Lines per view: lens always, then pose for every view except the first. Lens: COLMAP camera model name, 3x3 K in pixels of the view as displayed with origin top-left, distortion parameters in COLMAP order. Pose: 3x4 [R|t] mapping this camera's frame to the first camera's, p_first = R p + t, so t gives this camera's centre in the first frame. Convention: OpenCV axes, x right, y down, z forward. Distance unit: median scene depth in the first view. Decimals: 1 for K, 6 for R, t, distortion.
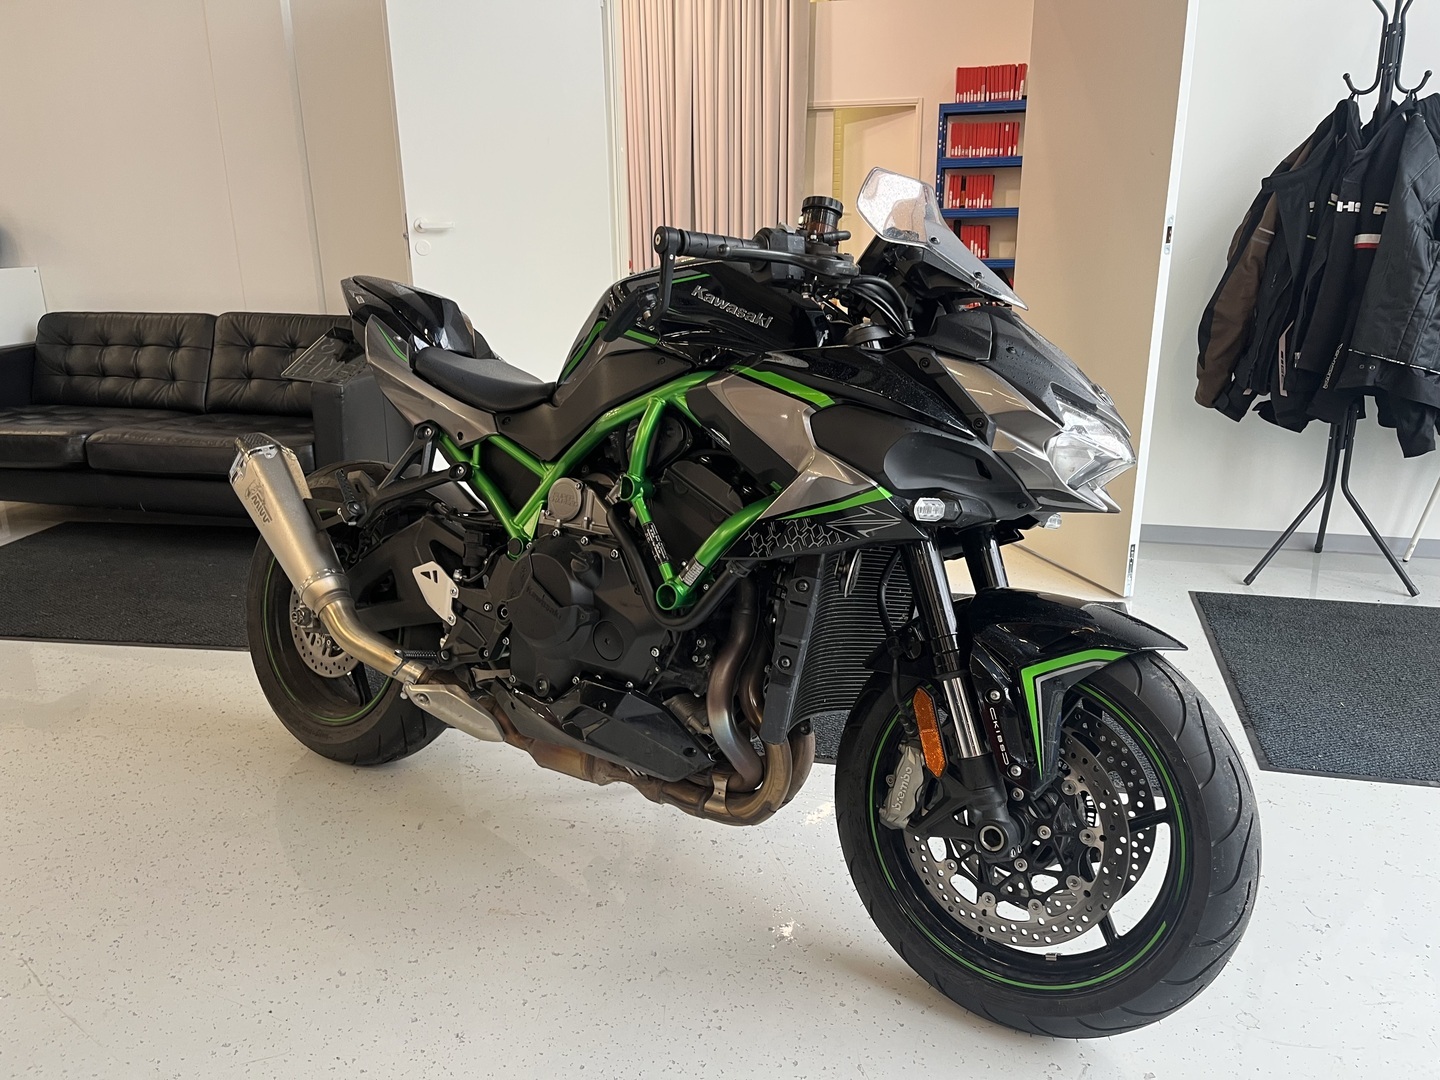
lens RADIAL K [[1092.3, 0, 726.6], [0, 1092.3, 536.3], [0, 0, 1]] dist [0.083372, -0.118027]
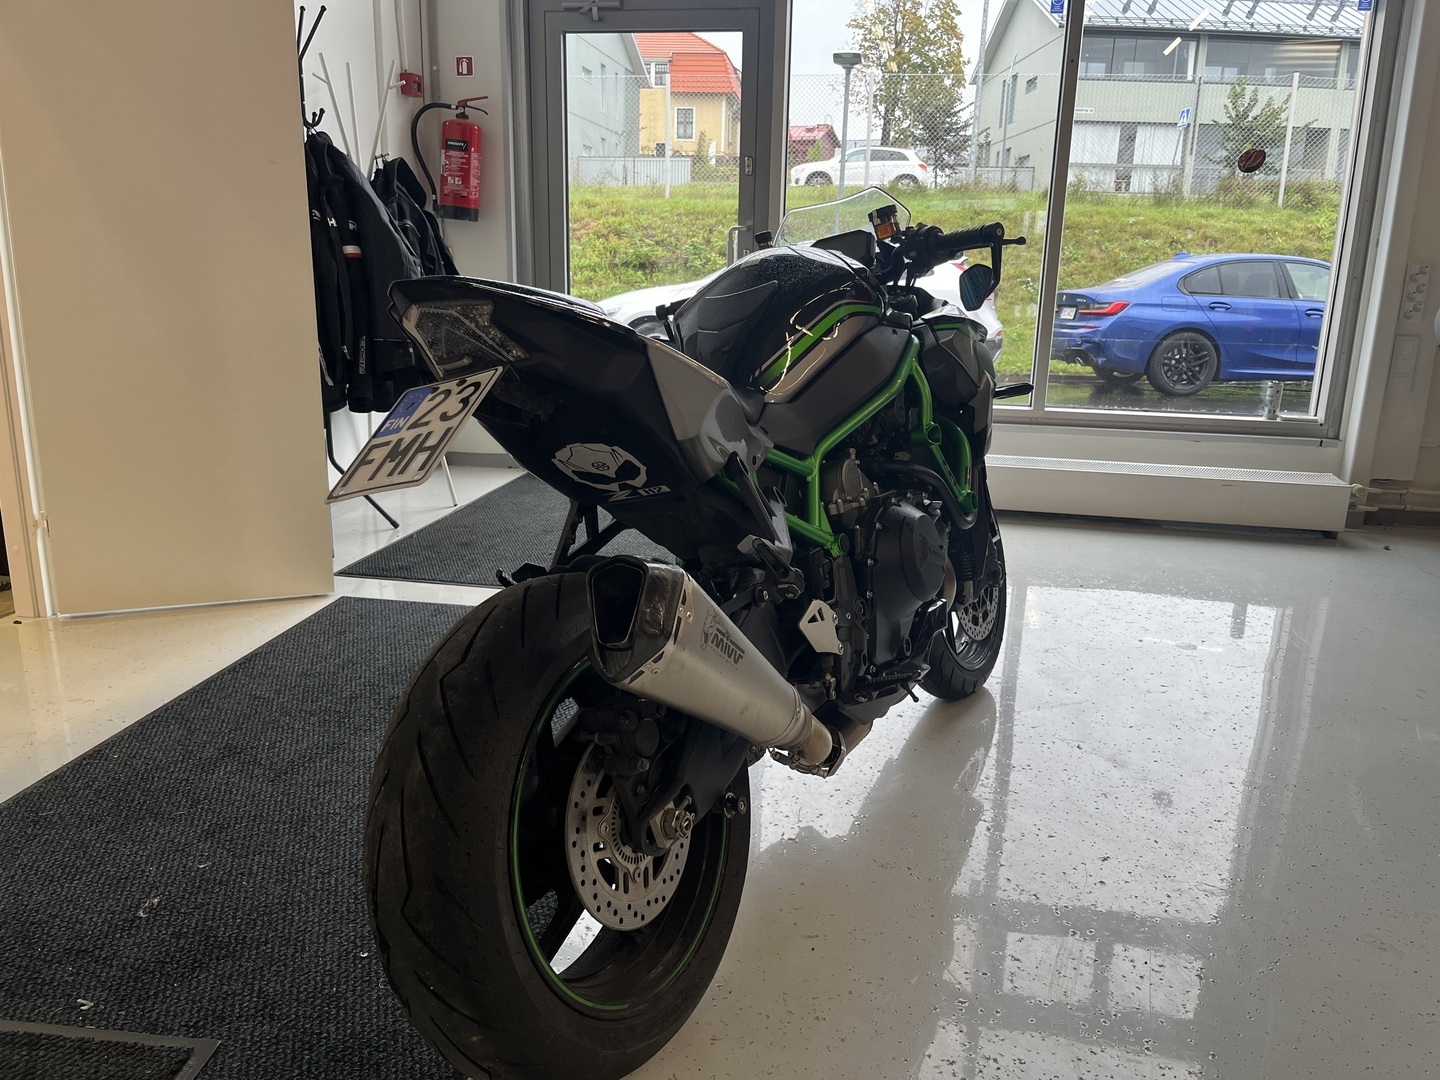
lens RADIAL K [[1092.3, 0, 726.6], [0, 1092.3, 536.3], [0, 0, 1]] dist [0.083372, -0.118027]
pose [[-0.081338, -0.233797, 0.968877, -1.057847], [0.261686, 0.932984, 0.247104, -0.247534], [-0.961720, 0.273641, -0.014705, 1.052785]]
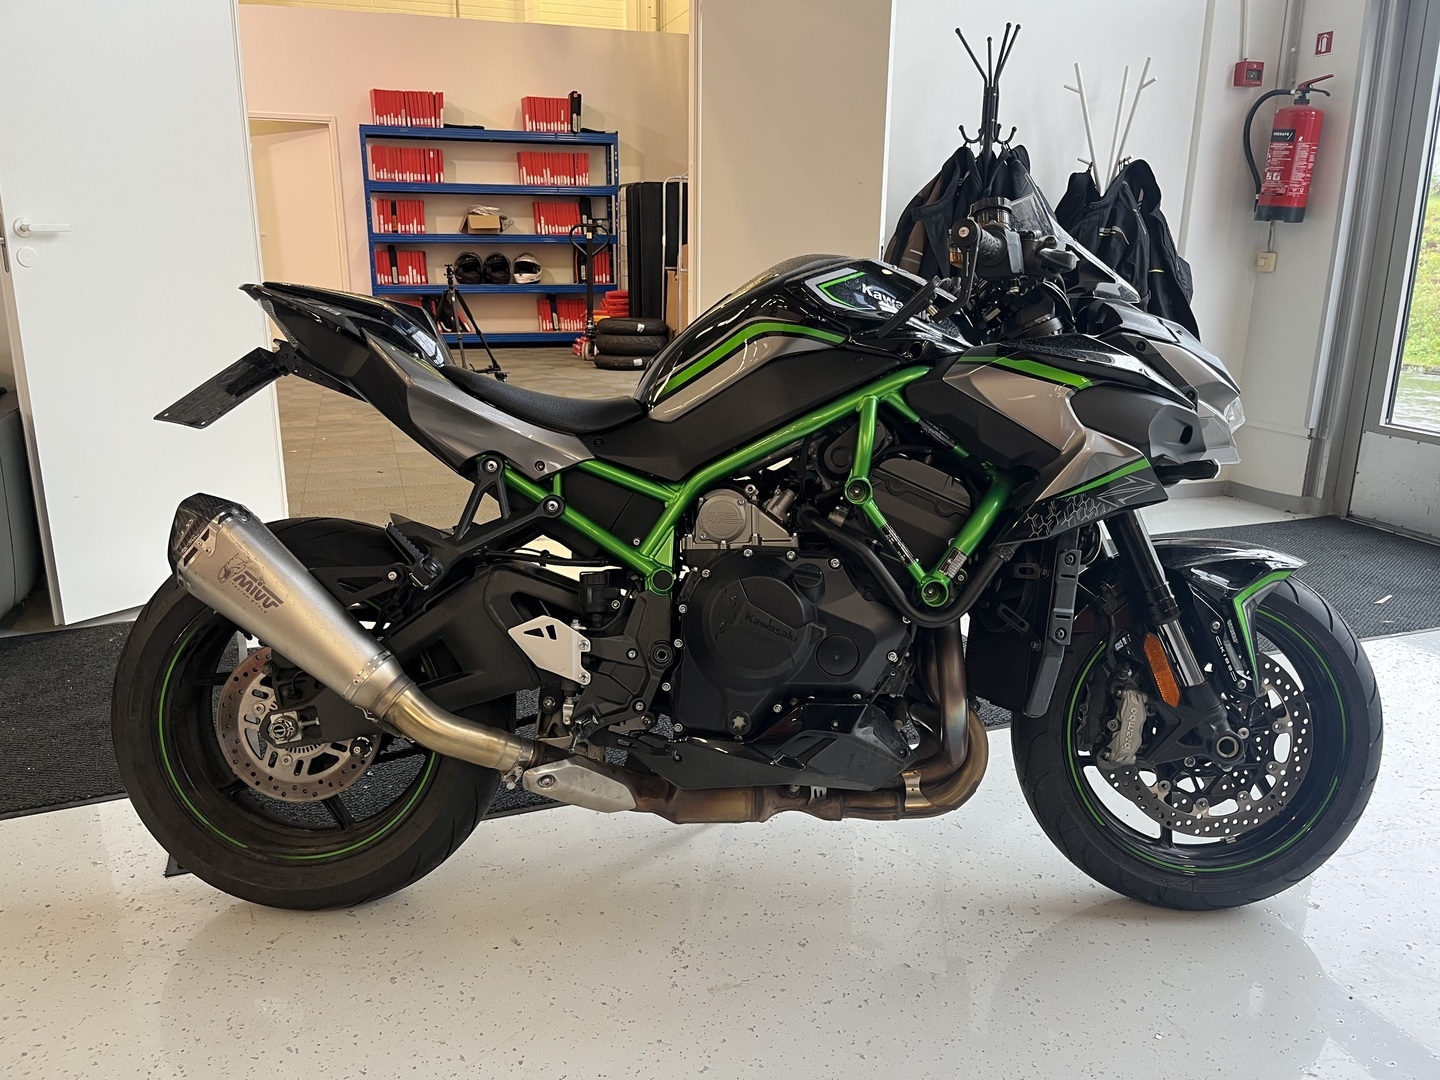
lens RADIAL K [[1092.3, 0, 726.6], [0, 1092.3, 536.3], [0, 0, 1]] dist [0.083372, -0.118027]
pose [[0.824825, -0.126102, 0.551146, -0.600353], [0.140979, 0.989891, 0.015503, -0.030001], [-0.547529, 0.064913, 0.834265, 0.218003]]
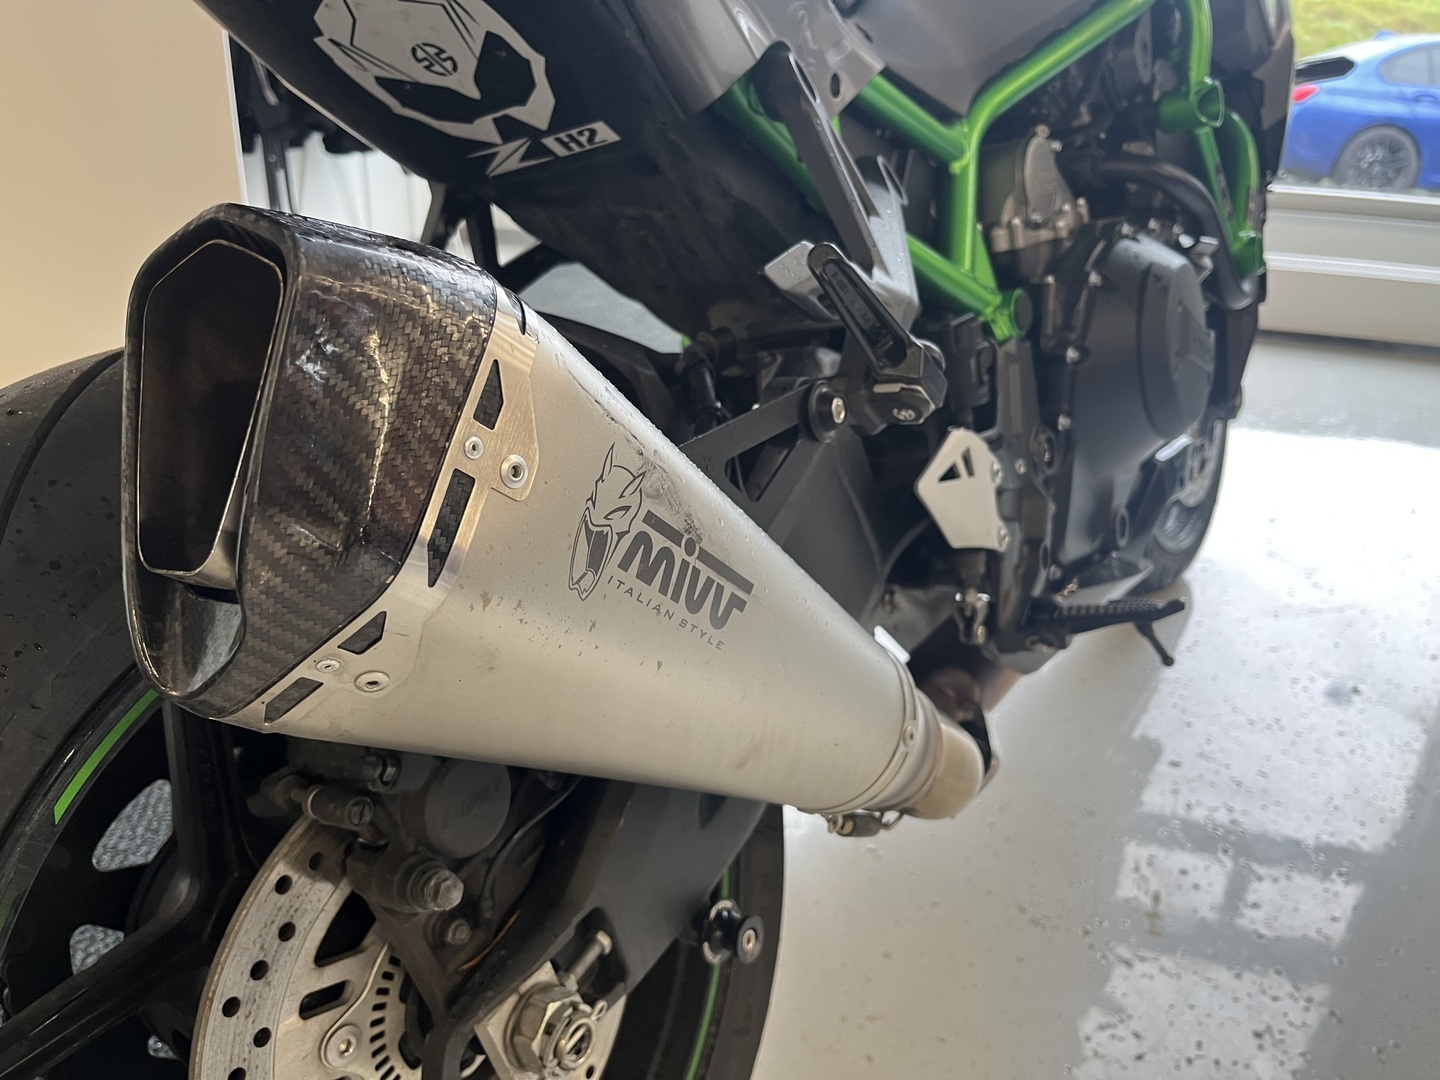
lens RADIAL K [[1121.4, 0, 744.0], [0, 1121.4, 539.0], [0, 0, 1]] dist [0.024638, 0.000084]
pose [[-0.002889, -0.387424, 0.921897, -0.624260], [0.240678, 0.894532, 0.376678, -0.103486], [-0.970601, 0.222969, 0.090660, 1.032166]]
